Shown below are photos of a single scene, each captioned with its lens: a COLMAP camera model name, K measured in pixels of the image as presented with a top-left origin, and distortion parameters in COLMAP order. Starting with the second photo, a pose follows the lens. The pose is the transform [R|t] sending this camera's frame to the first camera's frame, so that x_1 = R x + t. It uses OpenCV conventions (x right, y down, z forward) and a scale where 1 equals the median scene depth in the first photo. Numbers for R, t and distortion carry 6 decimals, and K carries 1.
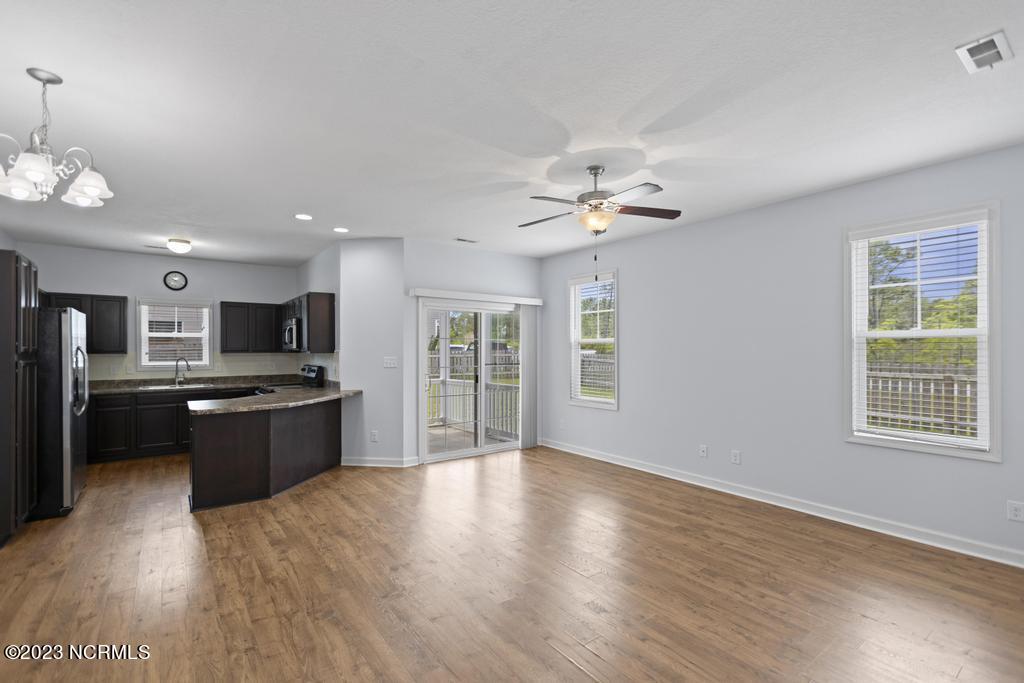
lens RADIAL K [[461.7, 0, 512.9], [0, 461.7, 346.8], [0, 0, 1]] dist [-0.001090, 0.000011]
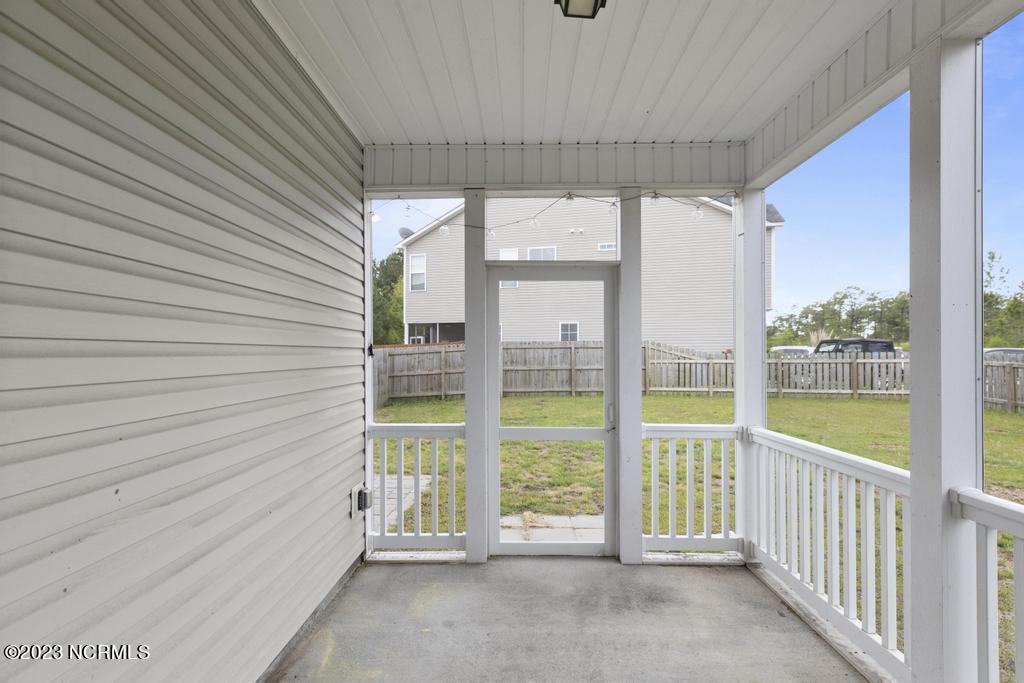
lens RADIAL K [[466.0, 0, 511.8], [0, 466.0, 351.7], [0, 0, 1]] dist [0.000040, 0.000011]
pose [[0.783641, -0.002200, -0.621211, -0.140168], [0.002027, 0.999997, -0.000985, 0.028257], [0.621211, -0.000488, 0.783643, 1.236504]]
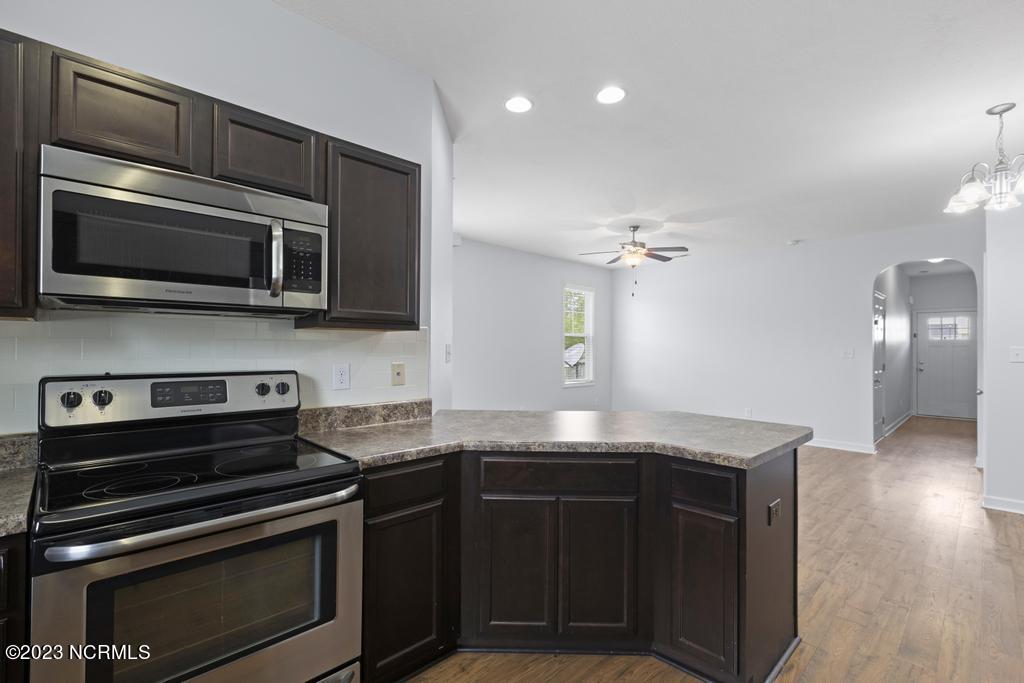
lens RADIAL K [[466.0, 0, 511.8], [0, 466.0, 351.7], [0, 0, 1]] dist [0.000040, 0.000011]
pose [[-0.124274, -0.006522, 0.992227, -1.013939], [-0.004421, 0.999972, 0.006020, 0.026012], [-0.992238, -0.003639, -0.124299, 1.194405]]
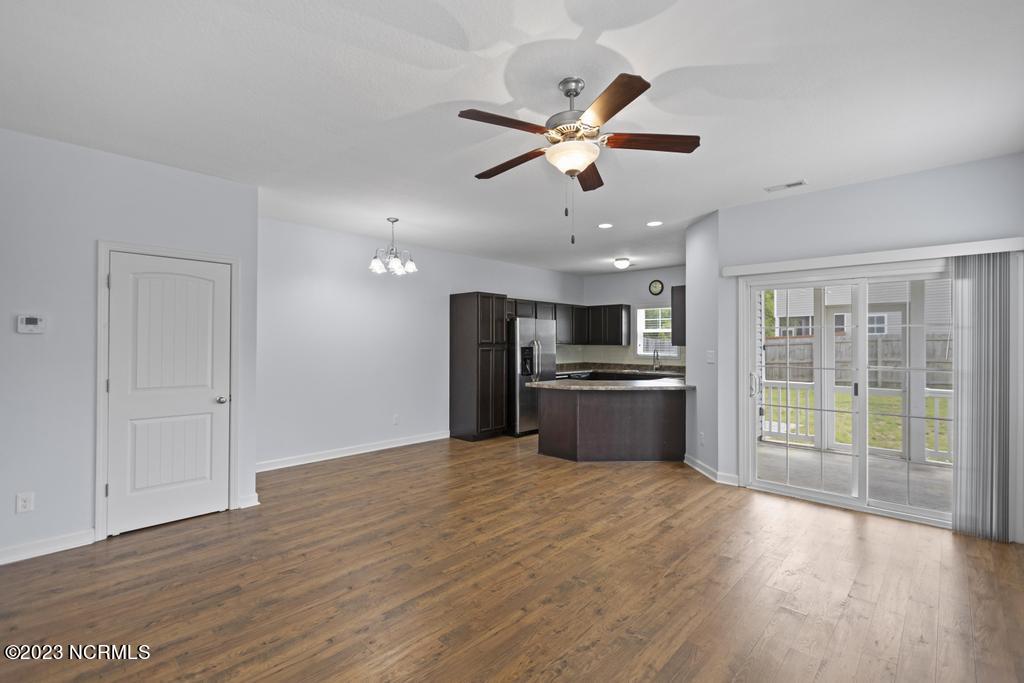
lens RADIAL K [[464.7, 0, 522.1], [0, 464.7, 341.3], [0, 0, 1]] dist [-0.000524, -0.000123]
pose [[0.177910, -0.001117, -0.984046, 0.633540], [0.003320, 0.999994, -0.000535, 0.003297], [0.984041, -0.003171, 0.177912, 0.589419]]
